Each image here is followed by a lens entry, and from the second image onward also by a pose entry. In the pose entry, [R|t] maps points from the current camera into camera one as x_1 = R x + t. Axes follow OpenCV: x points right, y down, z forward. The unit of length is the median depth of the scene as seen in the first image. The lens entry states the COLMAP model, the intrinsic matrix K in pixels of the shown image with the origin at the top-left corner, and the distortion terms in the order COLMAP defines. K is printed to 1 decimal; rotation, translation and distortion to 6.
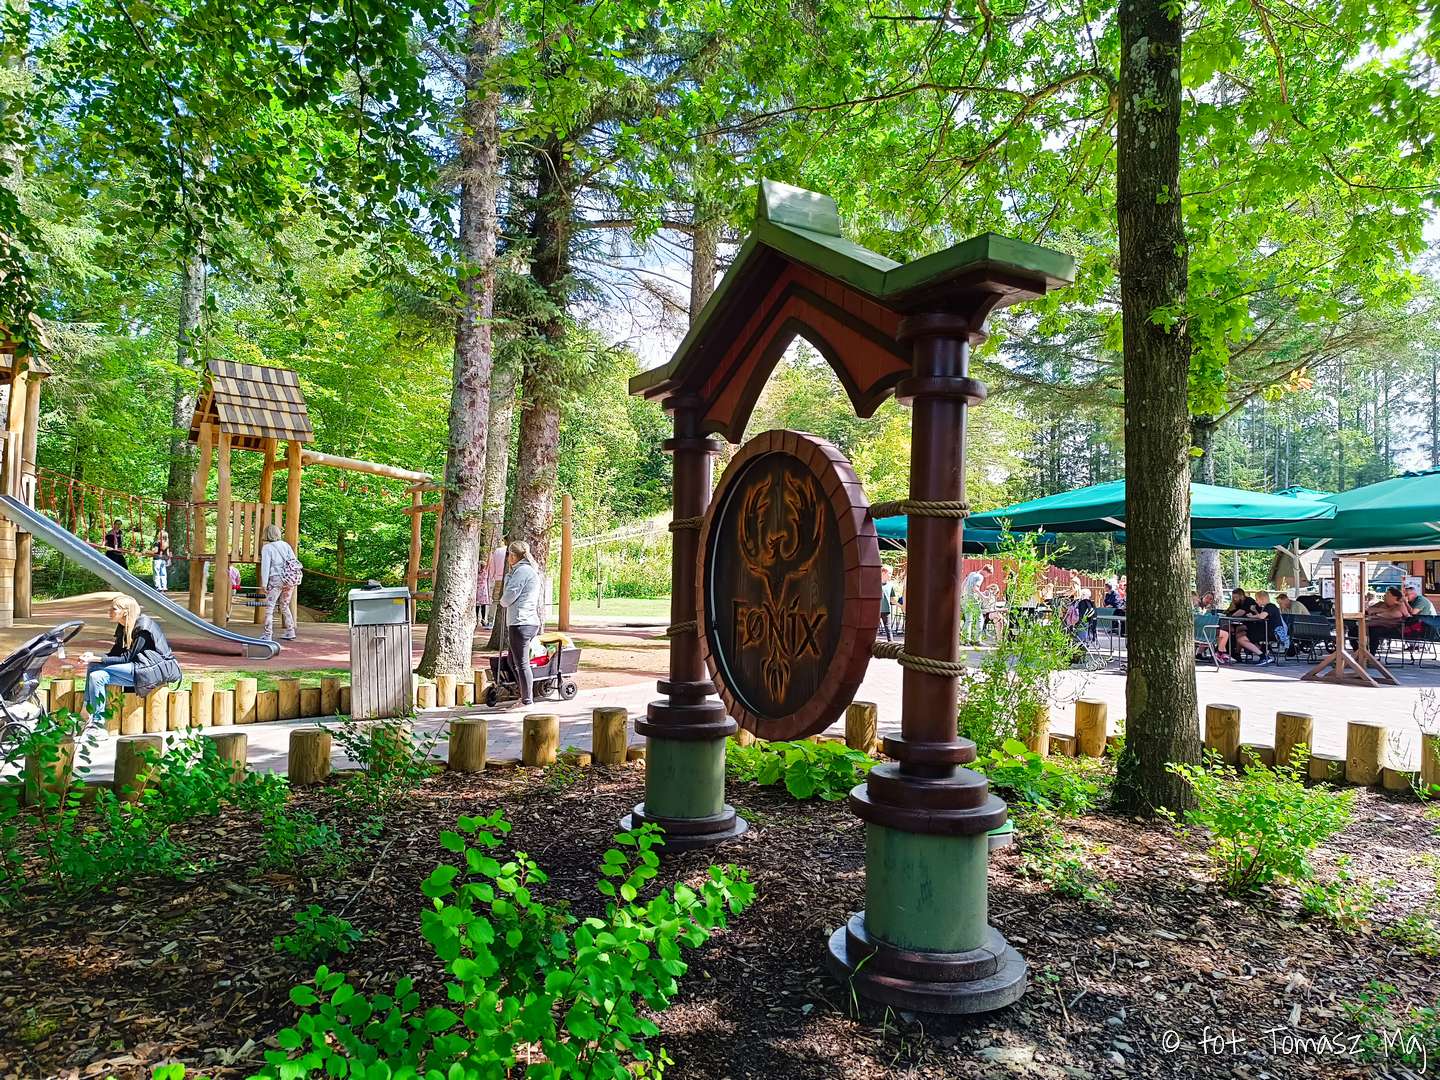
lens RADIAL K [[971.4, 0, 724.6], [0, 971.4, 542.3], [0, 0, 1]] dist [0.005591, -0.016418]
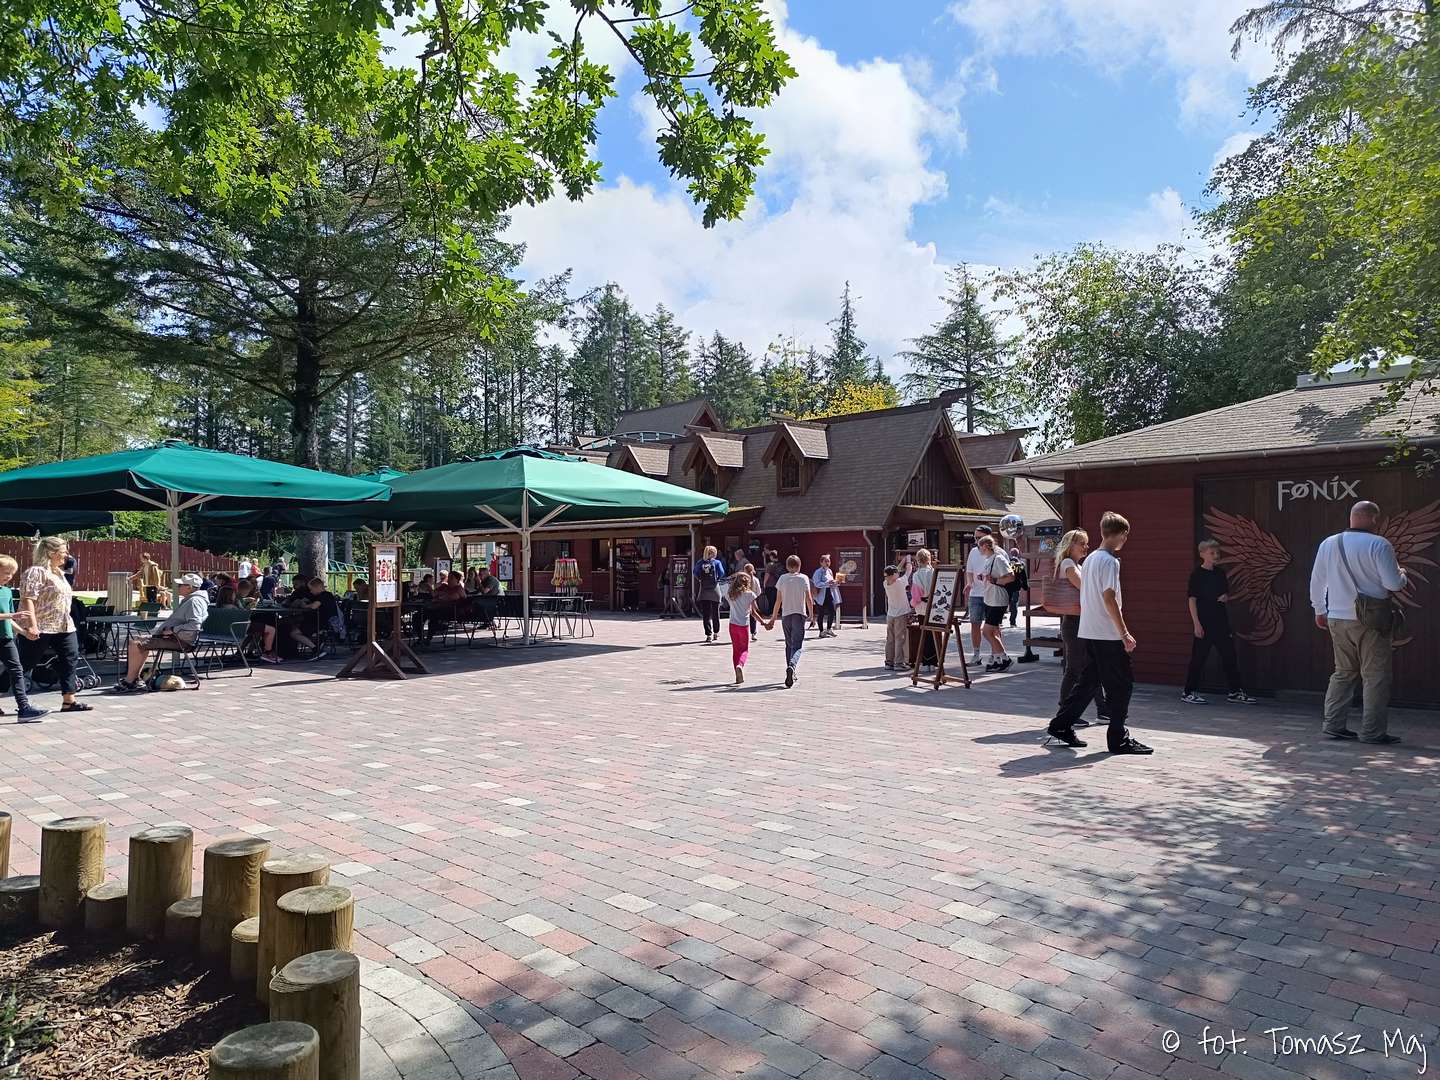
lens RADIAL K [[971.4, 0, 724.6], [0, 971.4, 542.3], [0, 0, 1]] dist [0.005591, -0.016418]
pose [[0.702644, -0.004638, 0.711526, 0.173696], [-0.010874, 0.999792, 0.017254, -0.003783], [-0.711458, -0.019861, 0.702448, 0.087812]]
